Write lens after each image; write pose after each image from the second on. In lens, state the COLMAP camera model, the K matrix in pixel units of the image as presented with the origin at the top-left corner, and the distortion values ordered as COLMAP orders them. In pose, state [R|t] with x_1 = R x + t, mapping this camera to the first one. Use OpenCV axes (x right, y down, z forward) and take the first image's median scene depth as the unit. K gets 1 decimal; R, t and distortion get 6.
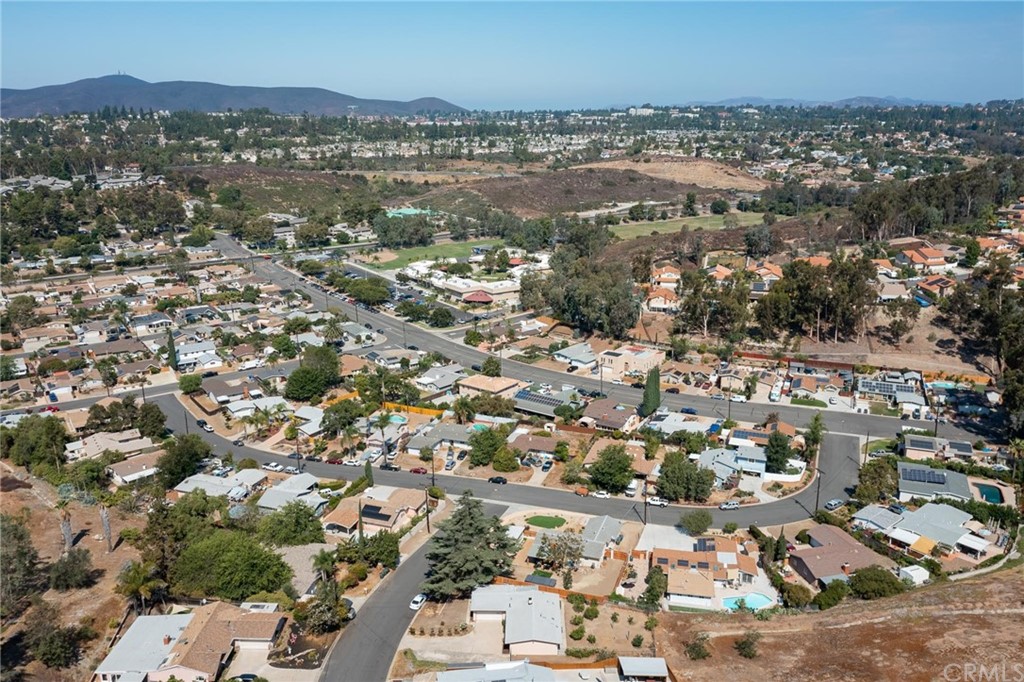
lens RADIAL K [[812.7, 0, 505.4], [0, 812.7, 345.4], [0, 0, 1]] dist [0.003608, 0.009003]
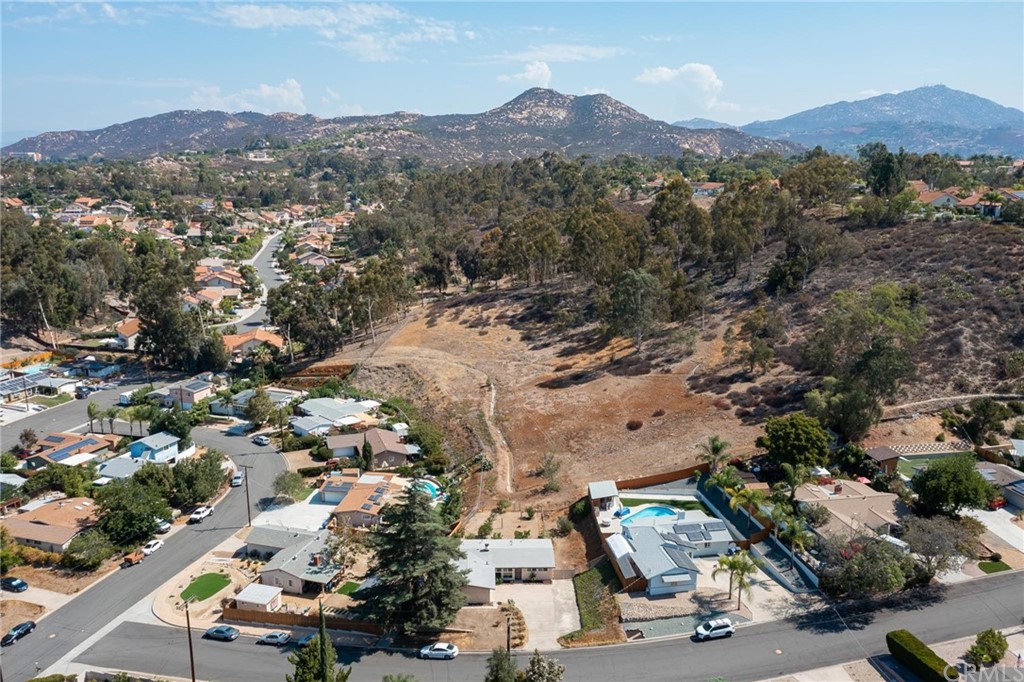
lens RADIAL K [[835.1, 0, 508.4], [0, 835.1, 343.7], [0, 0, 1]] dist [0.005432, 0.006413]
pose [[-0.047533, -0.214051, 0.975665, -0.518352], [0.269579, 0.937775, 0.218872, -0.052354], [-0.961804, 0.273423, 0.013129, 0.587738]]
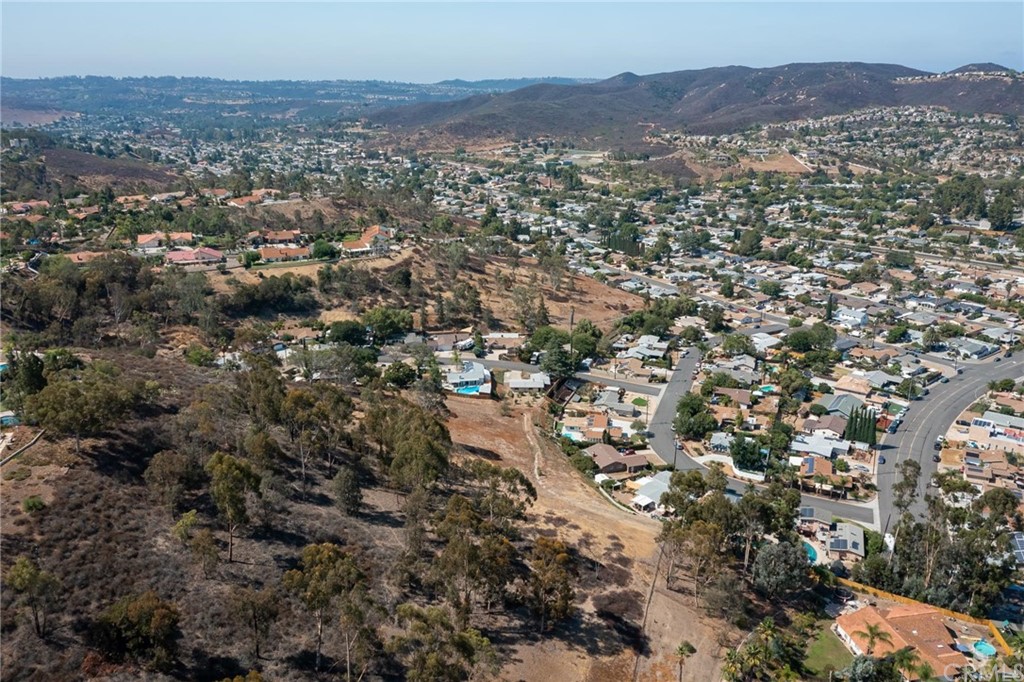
lens RADIAL K [[812.7, 0, 505.4], [0, 812.7, 345.4], [0, 0, 1]] dist [0.003608, 0.009003]
pose [[0.019037, 0.313794, -0.949300, 1.483175], [-0.271397, 0.915445, 0.297161, -0.308078], [0.962279, 0.251980, 0.102590, 0.419048]]
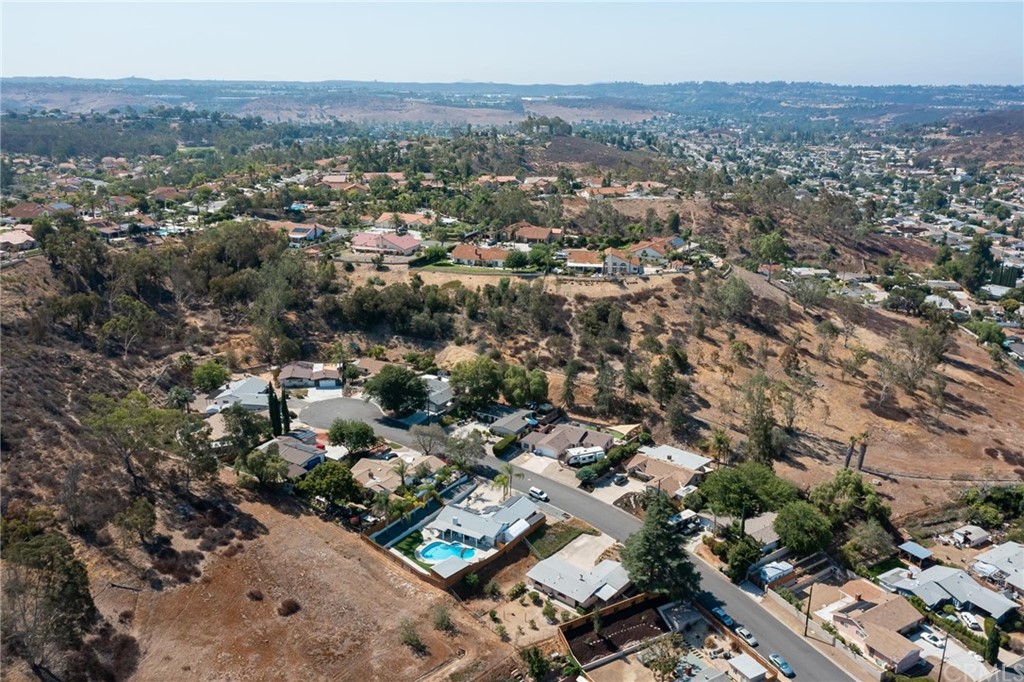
lens RADIAL K [[812.7, 0, 505.4], [0, 812.7, 345.4], [0, 0, 1]] dist [0.003608, 0.009003]
pose [[-0.638005, 0.233487, -0.733780, 0.555727], [-0.210166, 0.863943, 0.457639, -0.301766], [0.740797, 0.446192, -0.502128, 0.874090]]
